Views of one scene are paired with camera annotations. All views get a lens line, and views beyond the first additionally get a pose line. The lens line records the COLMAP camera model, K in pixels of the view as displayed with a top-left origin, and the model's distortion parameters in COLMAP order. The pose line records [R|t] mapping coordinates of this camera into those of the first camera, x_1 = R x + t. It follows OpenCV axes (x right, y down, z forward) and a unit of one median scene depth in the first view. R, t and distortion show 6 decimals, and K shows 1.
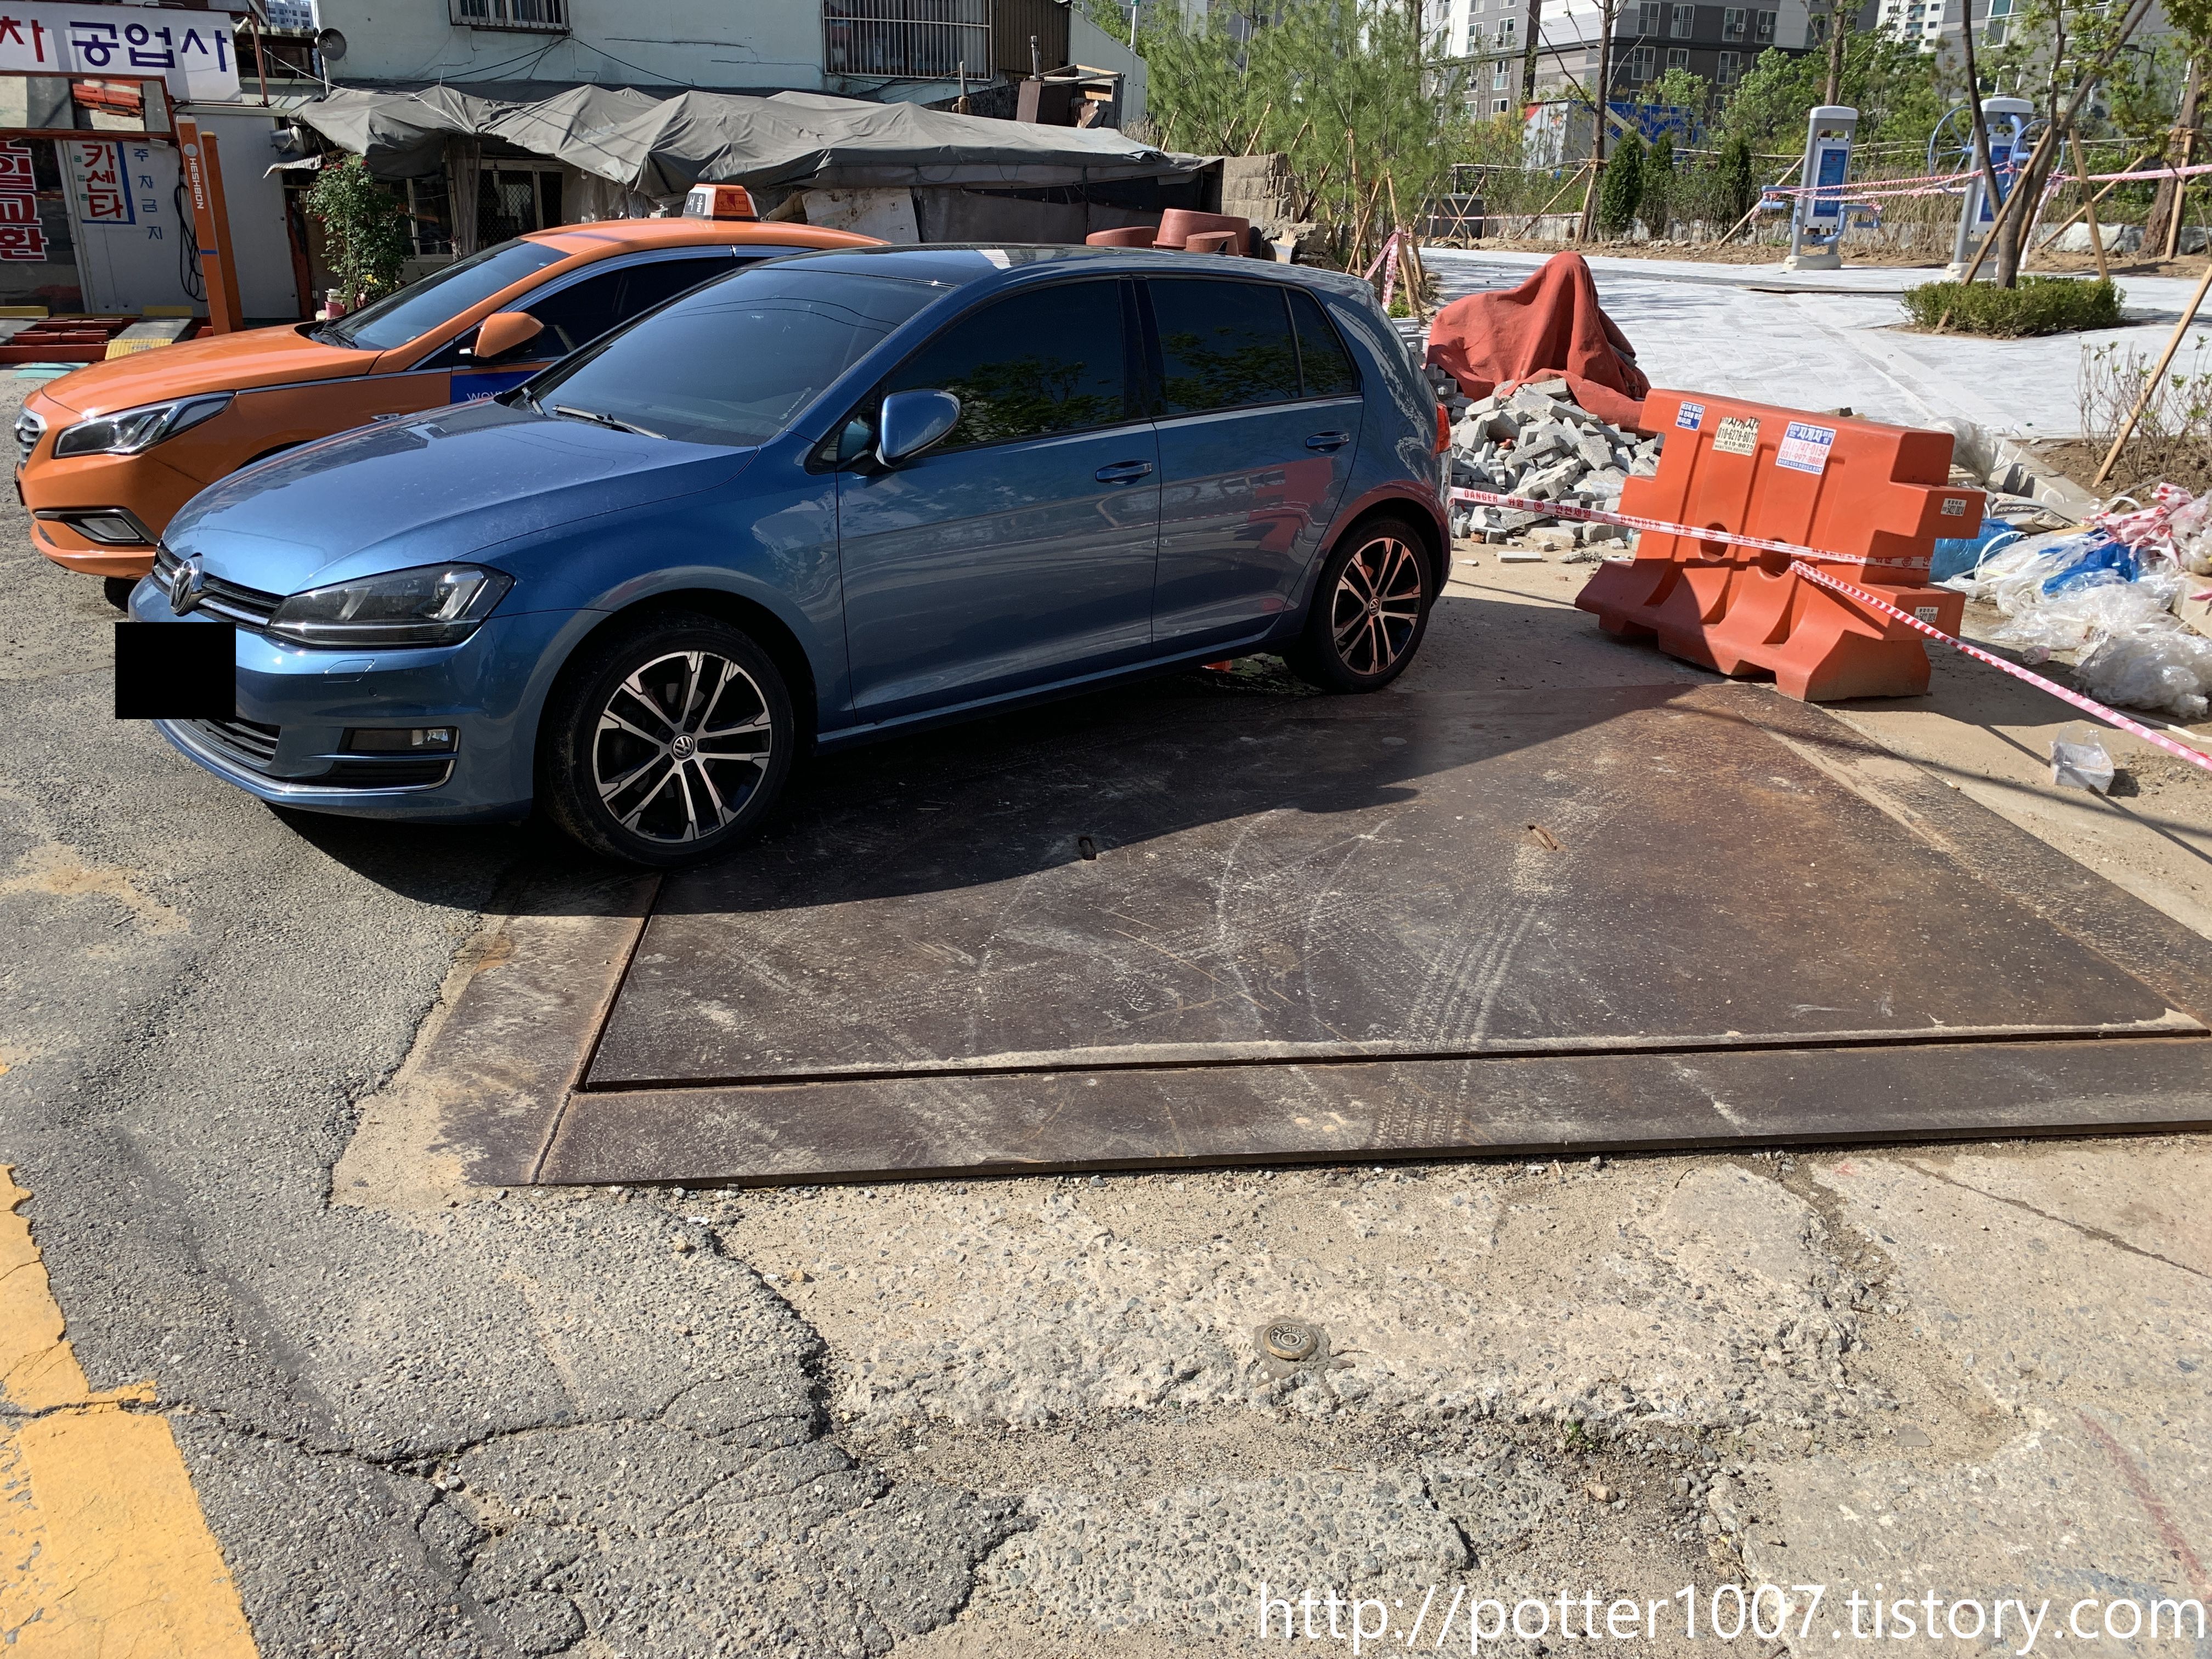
lens RADIAL K [[1698.1, 0, 1112.5], [0, 1698.1, 781.5], [0, 0, 1]] dist [0.011778, 0.001958]
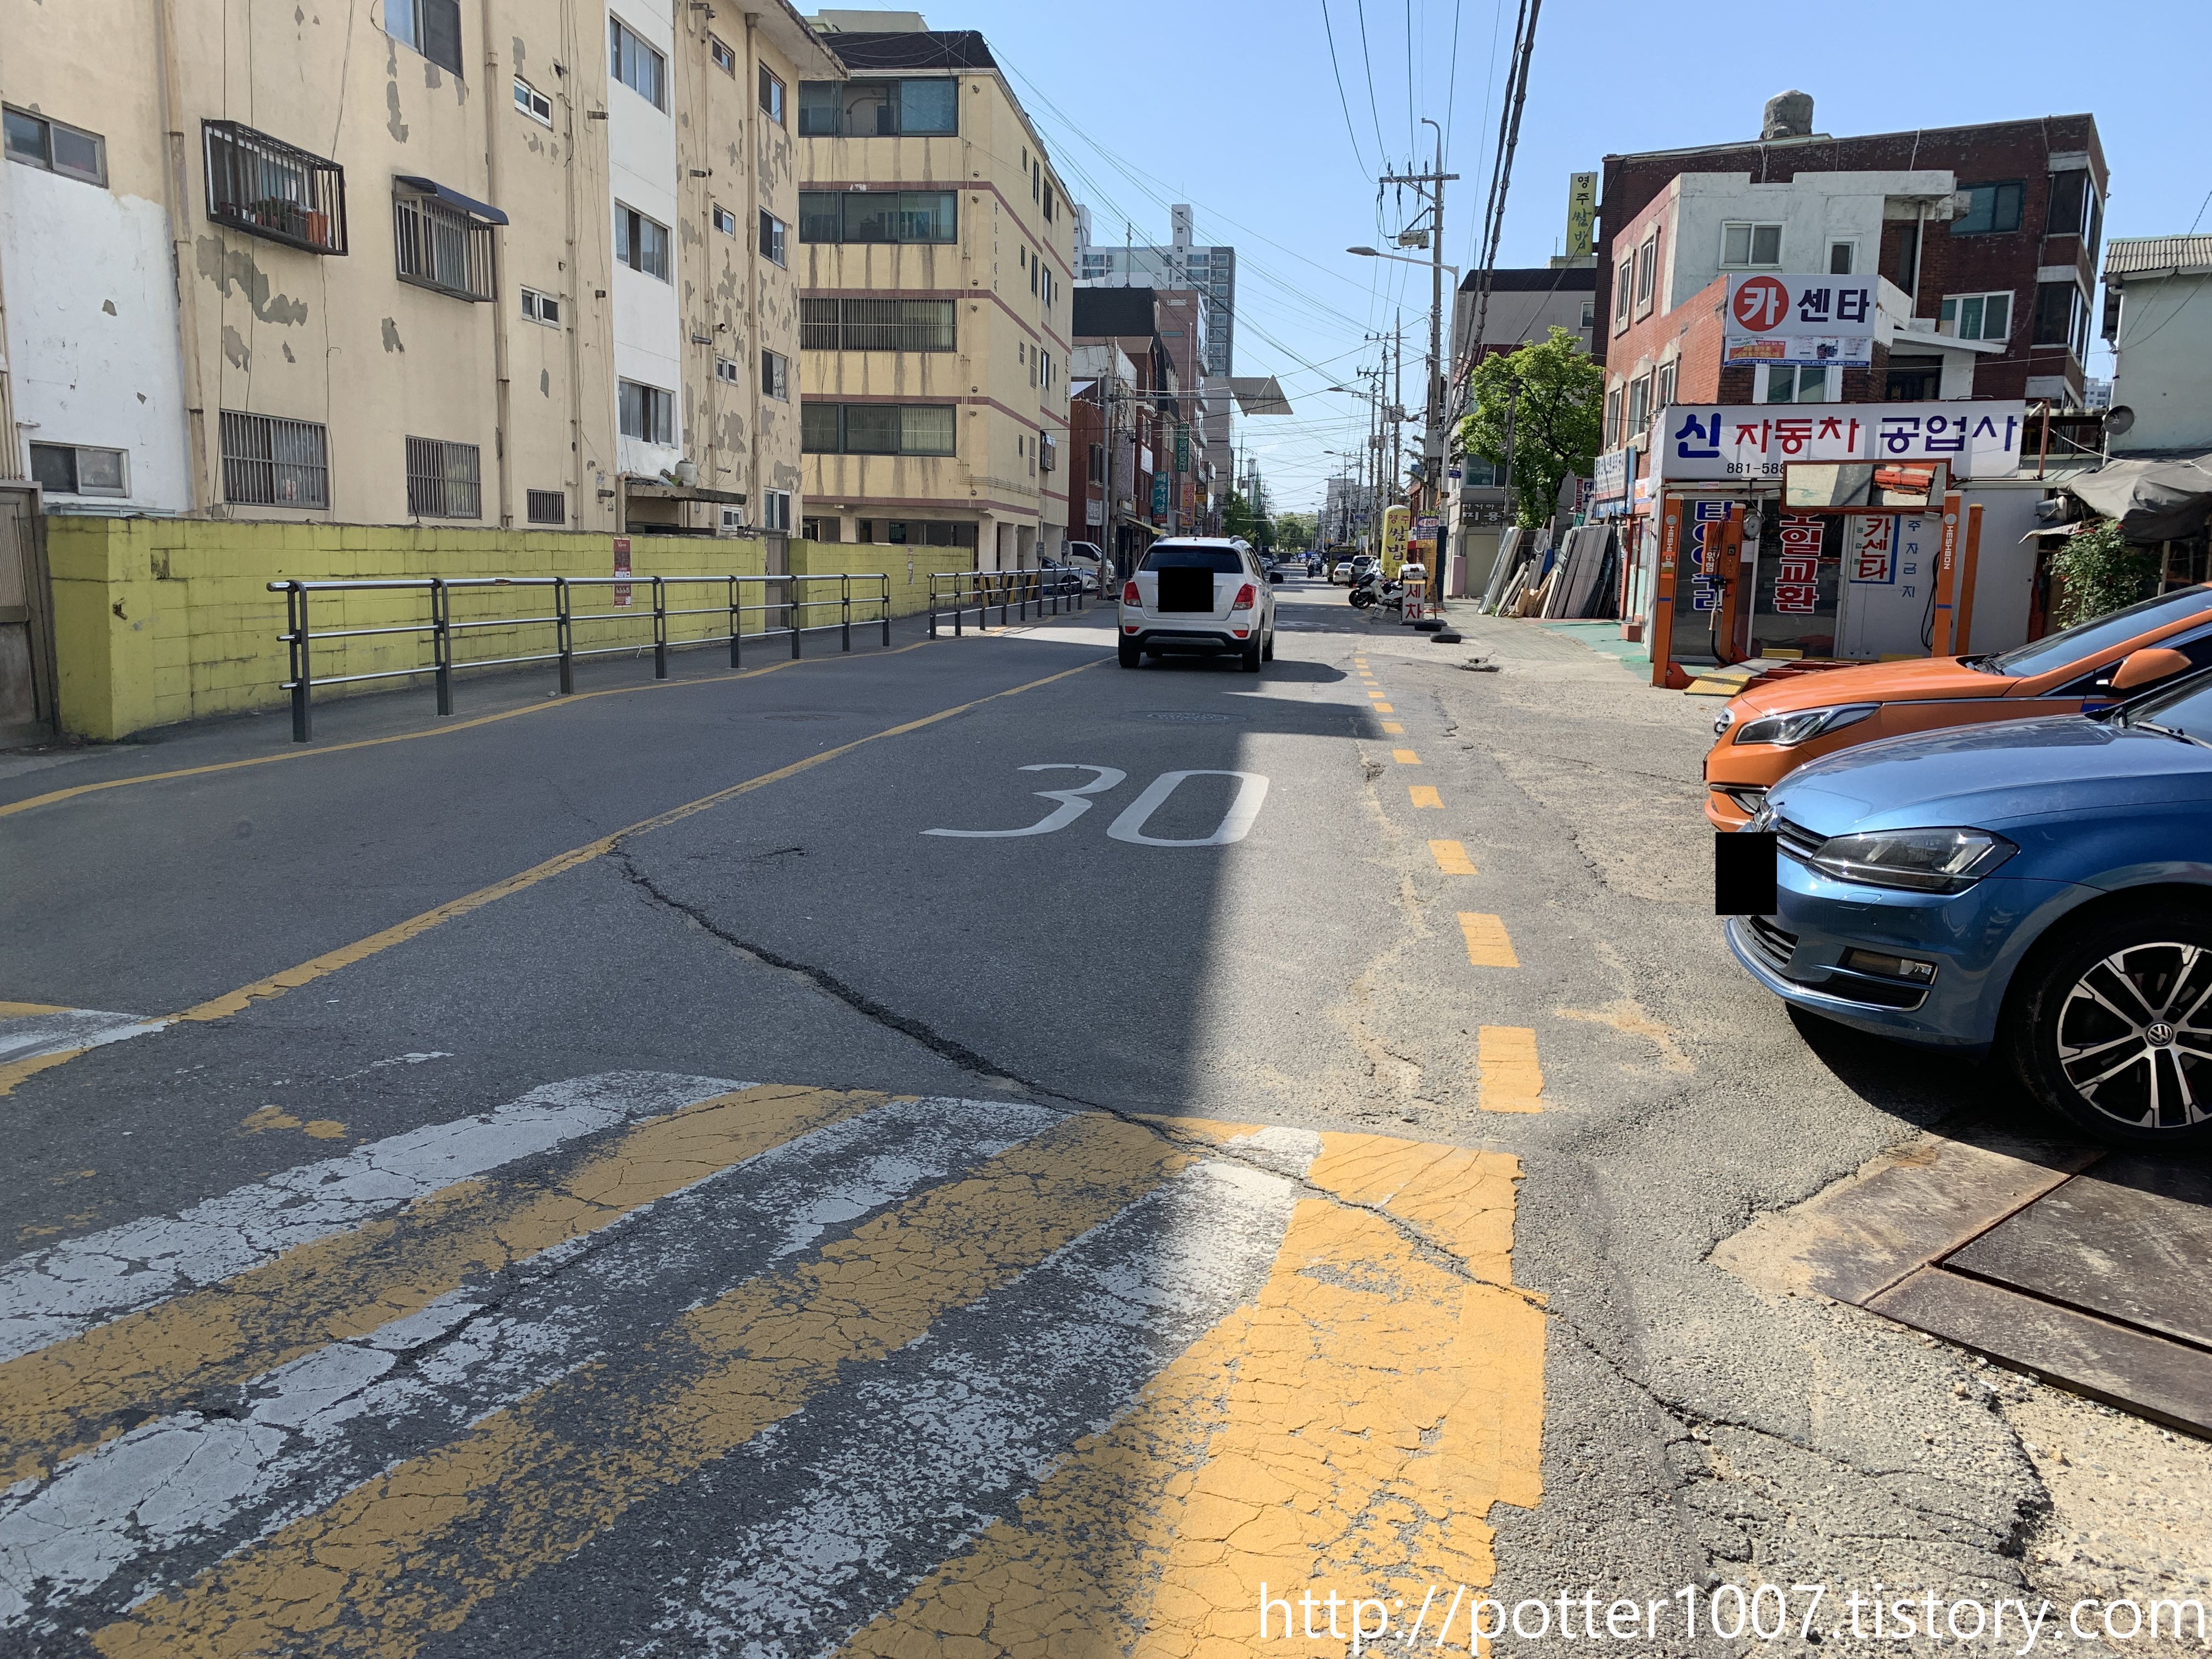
lens RADIAL K [[1687.9, 0, 1063.6], [0, 1687.9, 823.4], [0, 0, 1]] dist [0.015583, -0.004448]
pose [[0.566463, 0.127395, -0.814181, 0.203480], [-0.272879, 0.961239, -0.039449, 0.082298], [0.777597, 0.244519, 0.579269, -0.159009]]
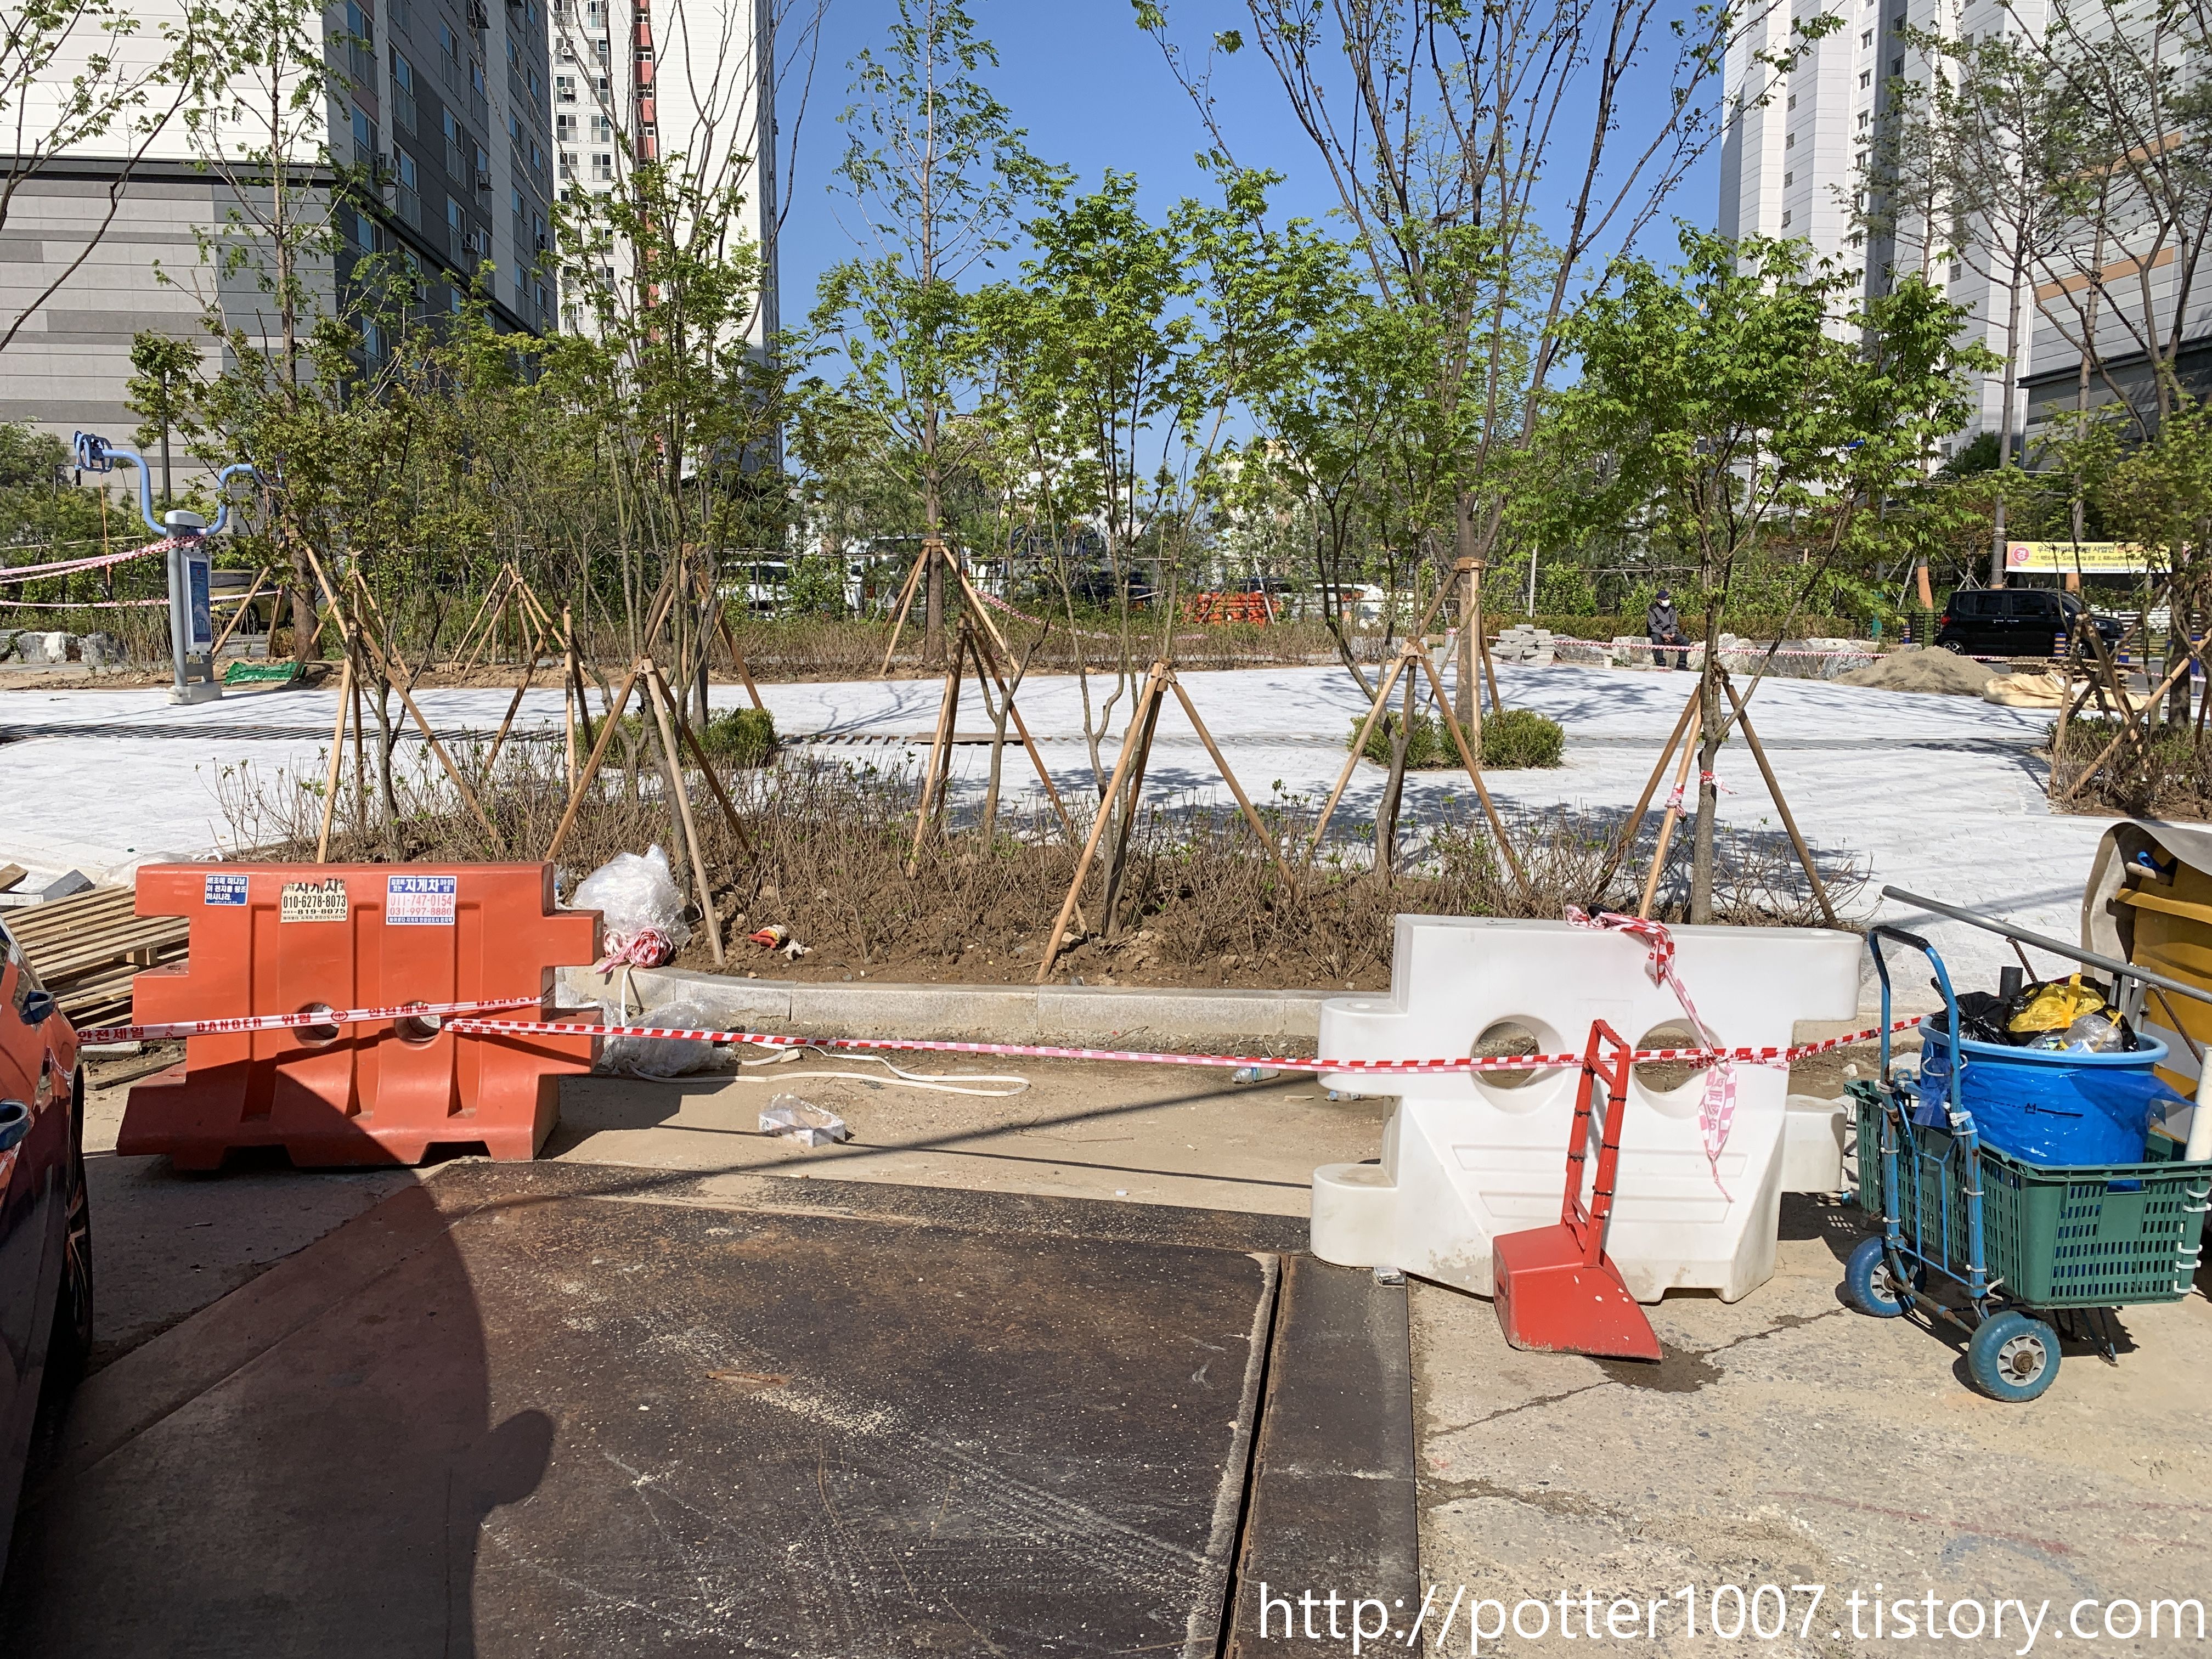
lens RADIAL K [[1687.9, 0, 1063.6], [0, 1687.9, 823.4], [0, 0, 1]] dist [0.015583, -0.004448]
pose [[0.280479, -0.126103, 0.951541, -0.395516], [0.312499, 0.949320, 0.033695, -0.176090], [-0.907566, 0.287905, 0.305672, 0.443038]]
